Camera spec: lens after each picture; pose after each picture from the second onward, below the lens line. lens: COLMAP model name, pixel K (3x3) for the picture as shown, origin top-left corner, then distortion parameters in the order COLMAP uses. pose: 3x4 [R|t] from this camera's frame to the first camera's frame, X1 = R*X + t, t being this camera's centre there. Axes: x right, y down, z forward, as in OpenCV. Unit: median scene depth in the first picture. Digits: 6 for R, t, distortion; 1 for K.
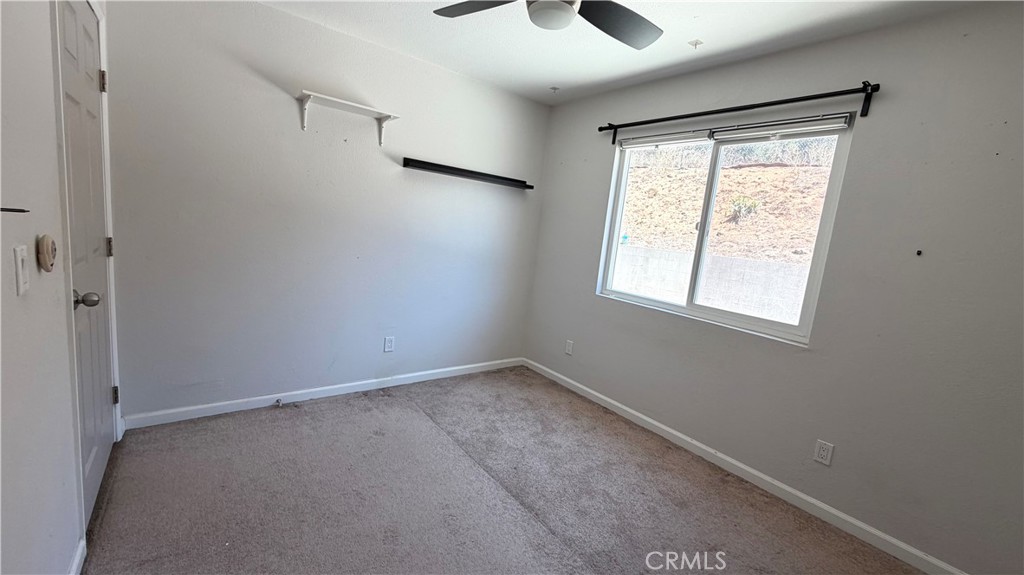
lens RADIAL K [[408.4, 0, 507.4], [0, 408.4, 288.1], [0, 0, 1]] dist [0.001239, -0.000214]
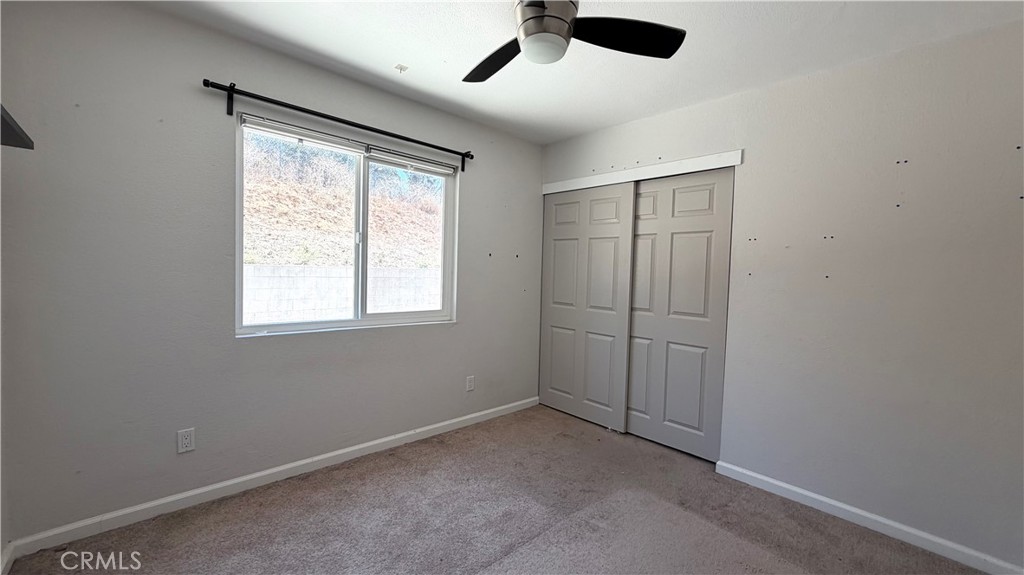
lens RADIAL K [[408.4, 0, 507.4], [0, 408.4, 288.1], [0, 0, 1]] dist [0.001239, -0.000214]
pose [[-0.088885, -0.152532, 0.984293, -0.567689], [0.102120, 0.981602, 0.161337, -0.153719], [-0.990793, 0.114856, -0.071673, 0.722488]]
